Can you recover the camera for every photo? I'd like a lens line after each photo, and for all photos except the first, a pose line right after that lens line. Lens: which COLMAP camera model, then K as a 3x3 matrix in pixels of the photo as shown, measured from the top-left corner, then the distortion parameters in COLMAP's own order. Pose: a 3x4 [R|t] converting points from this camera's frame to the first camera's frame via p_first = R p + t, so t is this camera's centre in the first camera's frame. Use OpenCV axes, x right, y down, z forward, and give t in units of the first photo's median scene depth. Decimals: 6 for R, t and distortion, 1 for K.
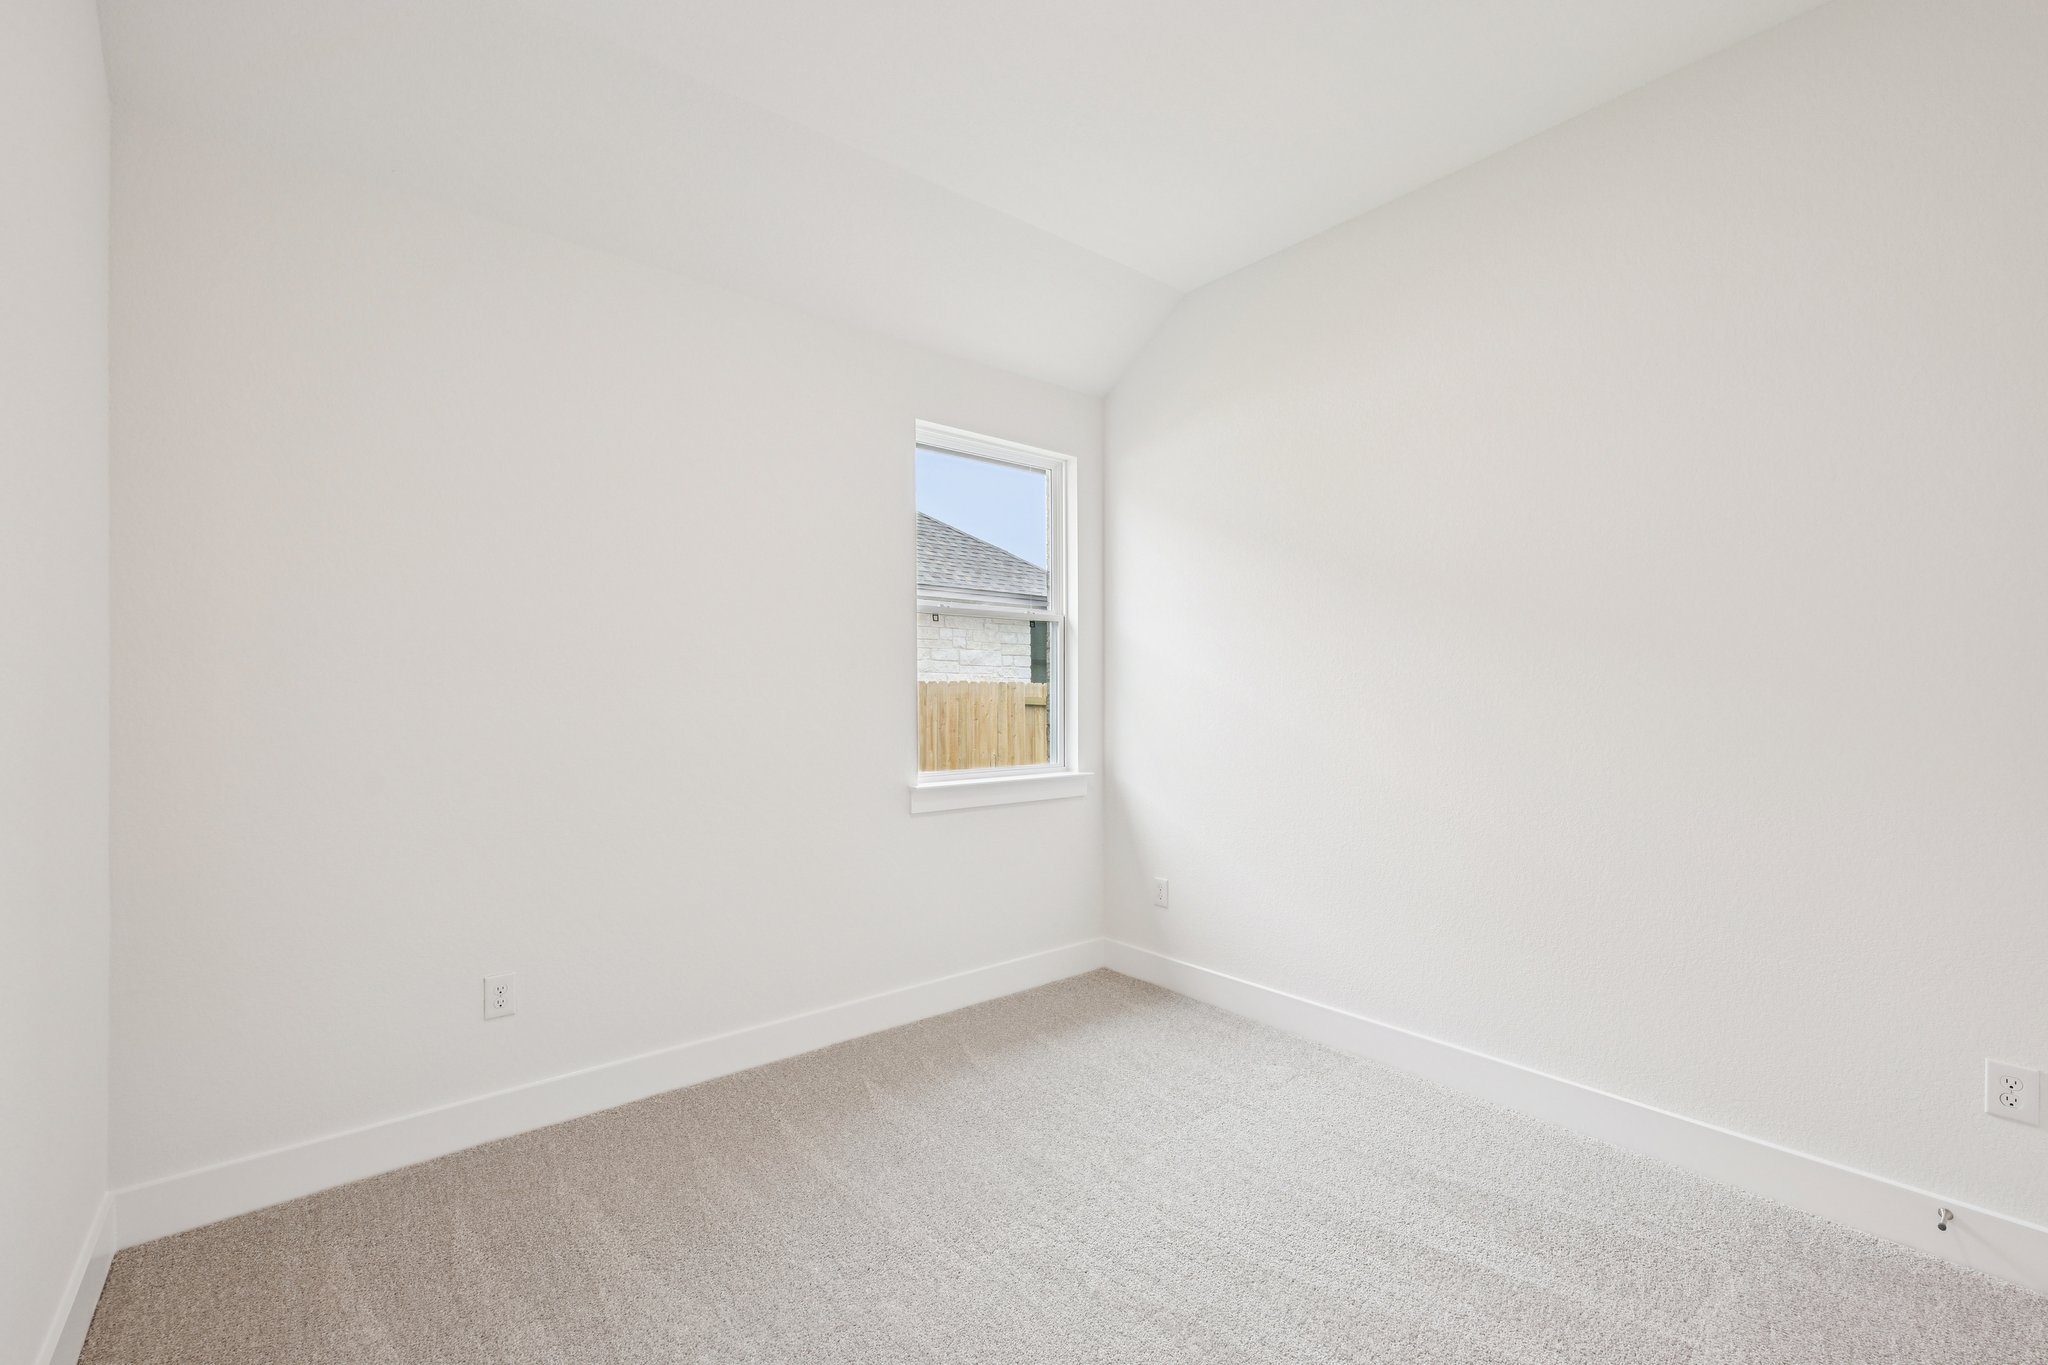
lens RADIAL K [[866.4, 0, 1017.6], [0, 866.4, 683.8], [0, 0, 1]] dist [0.001447, 0.000293]
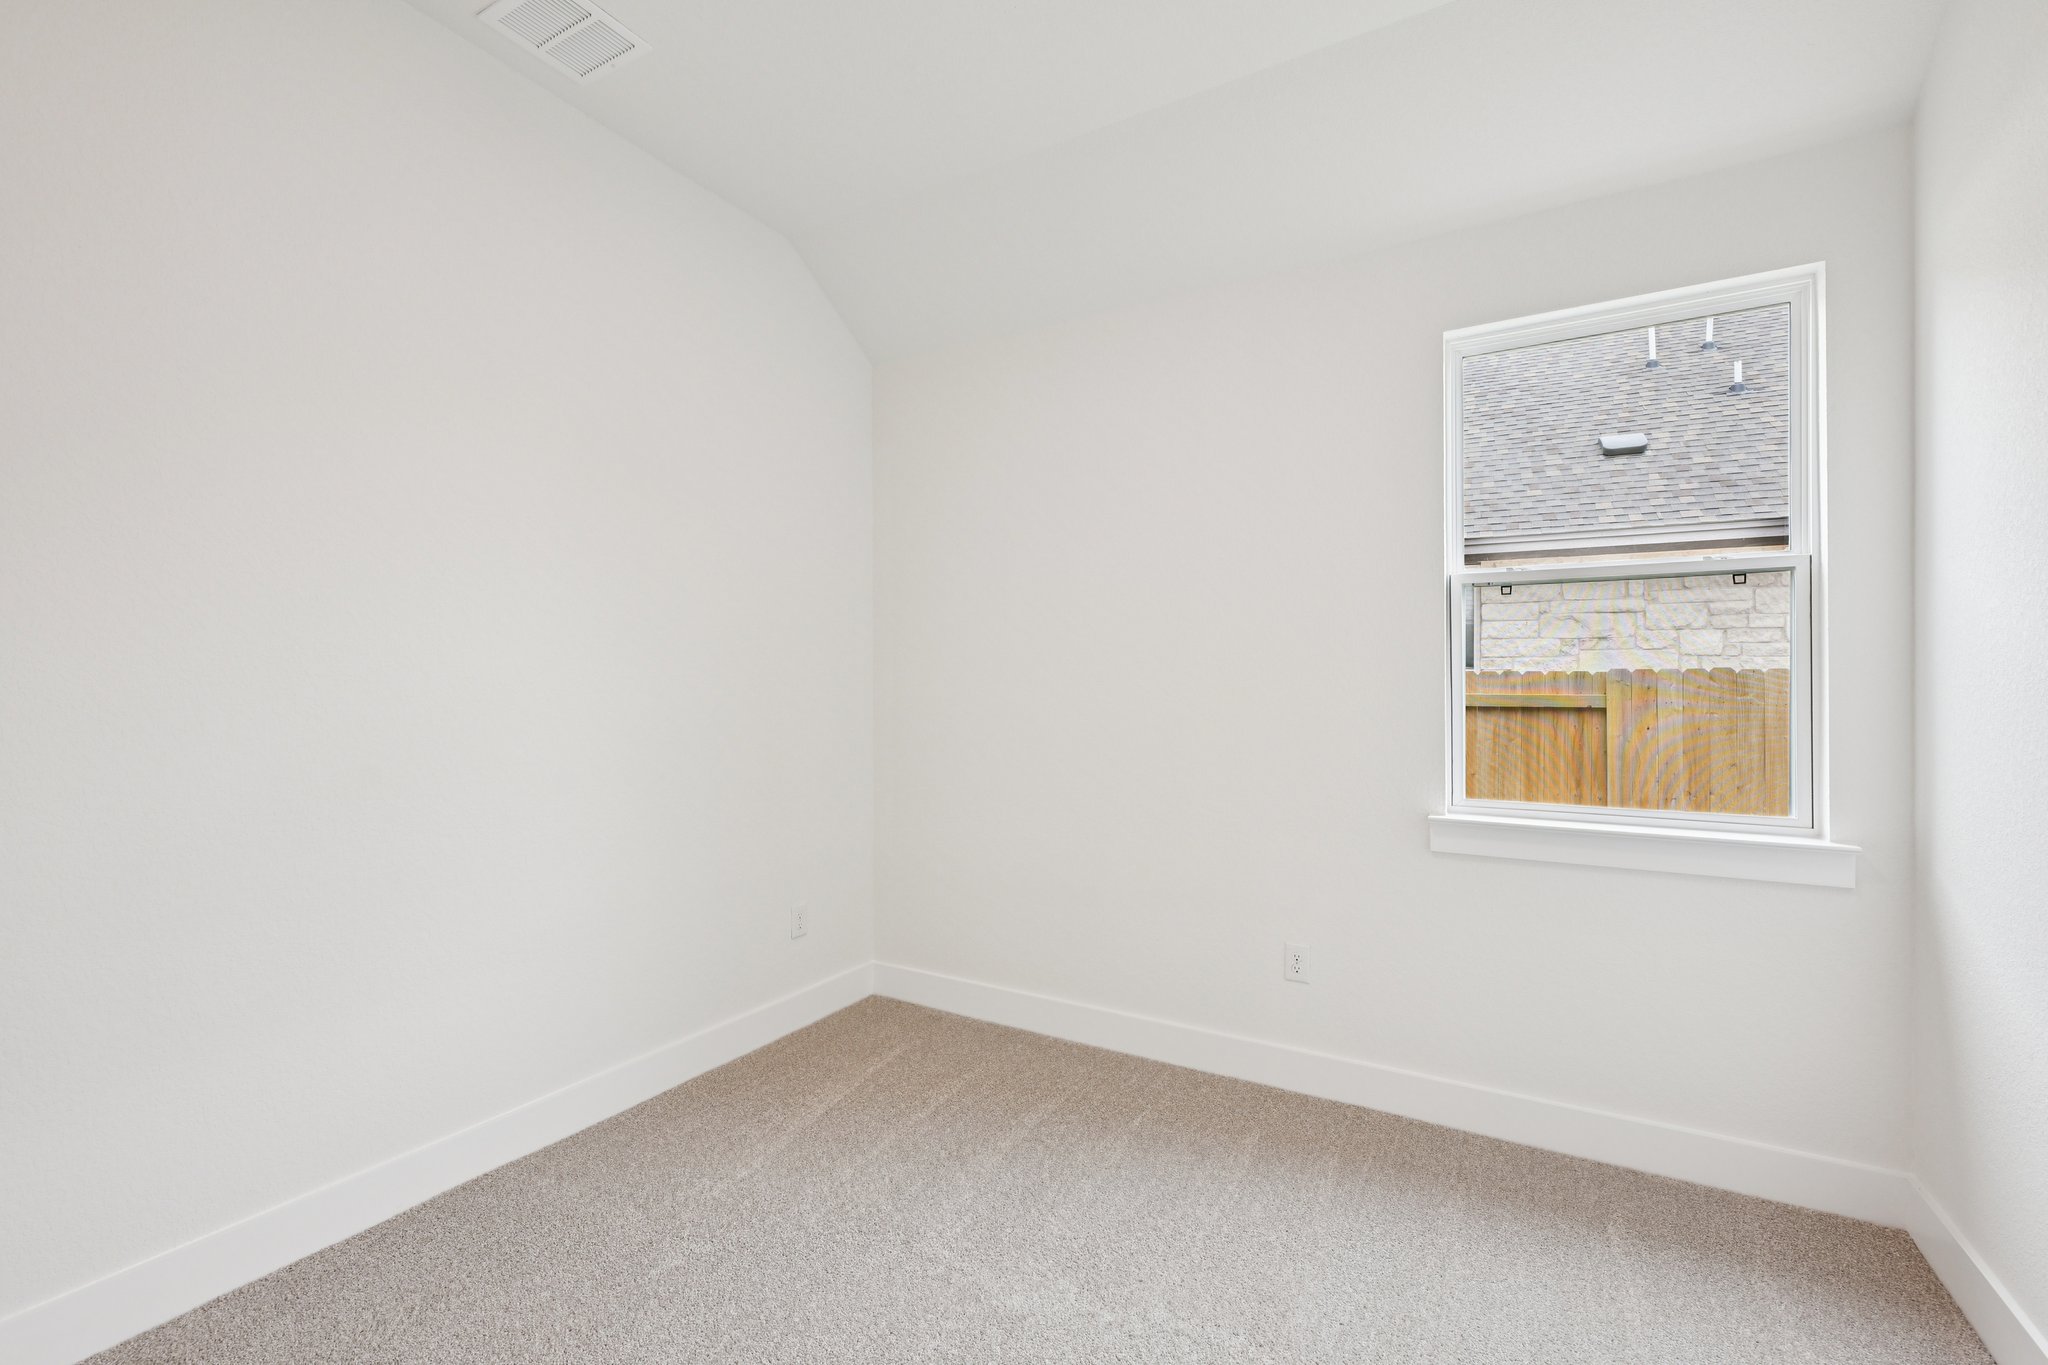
lens RADIAL K [[866.4, 0, 1012.9], [0, 866.4, 685.5], [0, 0, 1]] dist [0.001447, 0.000293]
pose [[0.343093, -0.005333, -0.939286, 0.404516], [0.006417, 0.999974, -0.003333, 0.002906], [0.939279, -0.004884, 0.343119, 0.331259]]
